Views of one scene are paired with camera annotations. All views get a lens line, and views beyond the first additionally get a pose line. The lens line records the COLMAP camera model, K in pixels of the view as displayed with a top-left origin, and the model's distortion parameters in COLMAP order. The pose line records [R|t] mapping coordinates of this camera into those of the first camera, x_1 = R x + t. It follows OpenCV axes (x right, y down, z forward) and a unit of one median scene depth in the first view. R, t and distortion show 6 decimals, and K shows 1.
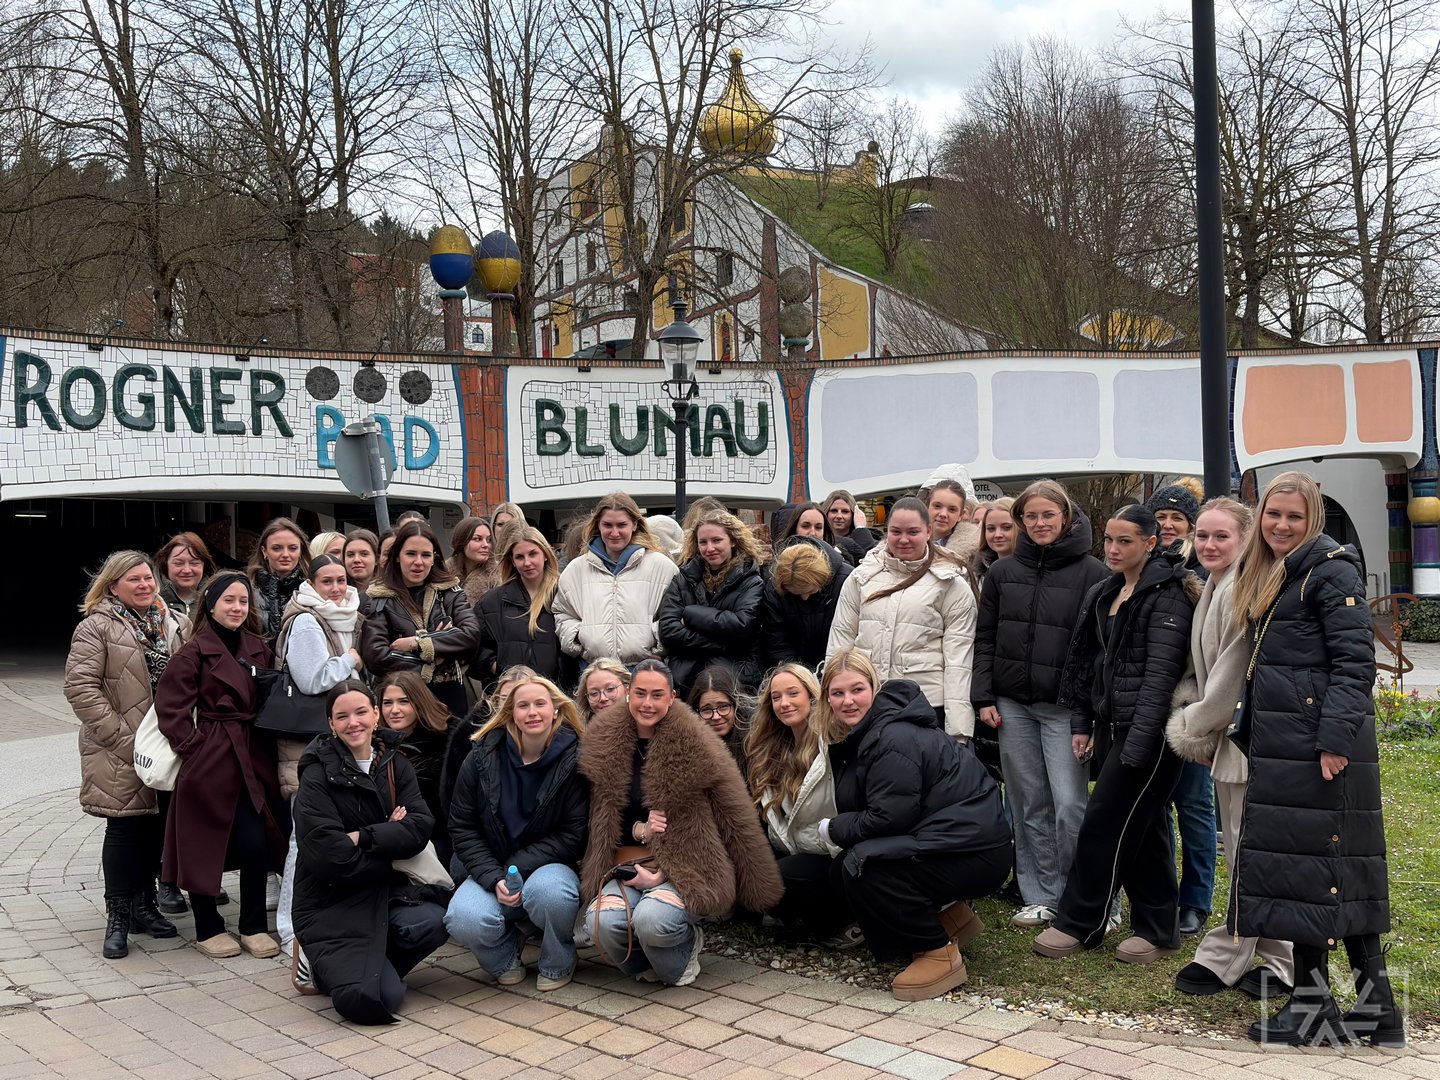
lens RADIAL K [[1650.7, 0, 720.0], [0, 1650.7, 540.0], [0, 0, 1]] dist [0.159050, -0.619878]
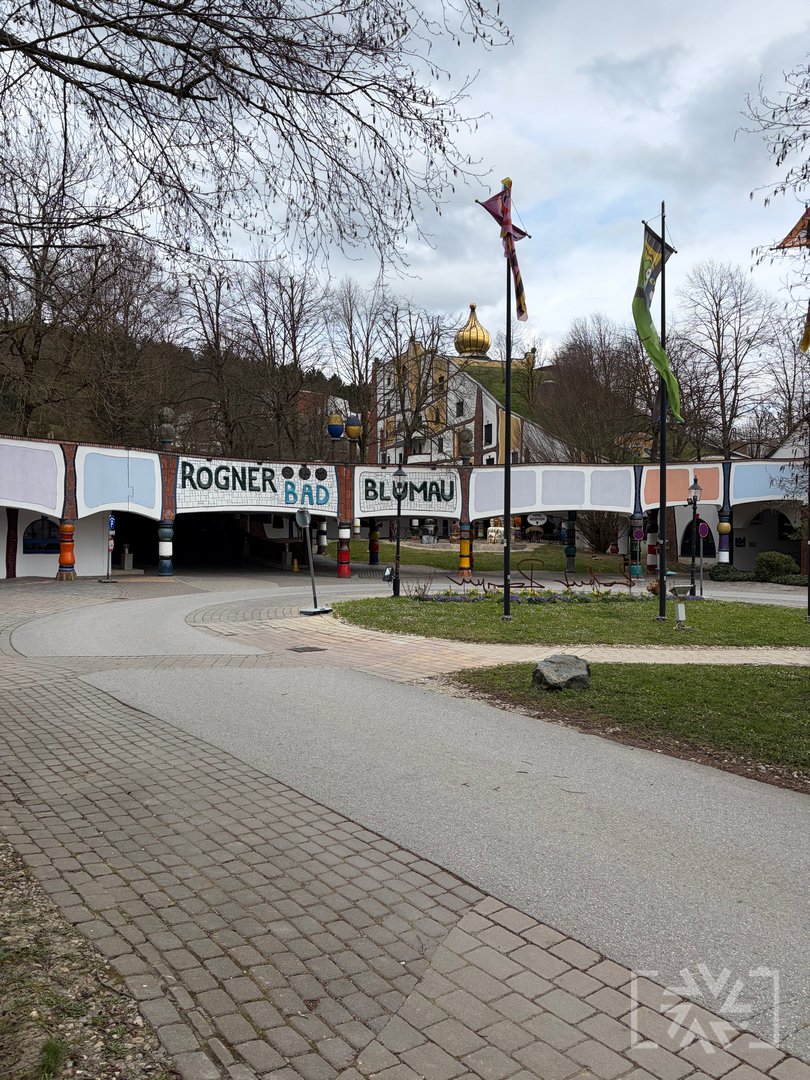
lens RADIAL K [[818.4, 0, 405.0], [0, 818.4, 540.0], [0, 0, 1]] dist [0.072865, -0.103209]
pose [[0.996238, 0.028477, -0.081849, 0.066366], [-0.026920, 0.999436, 0.020059, -0.015049], [0.082374, -0.017780, 0.996443, -0.327100]]
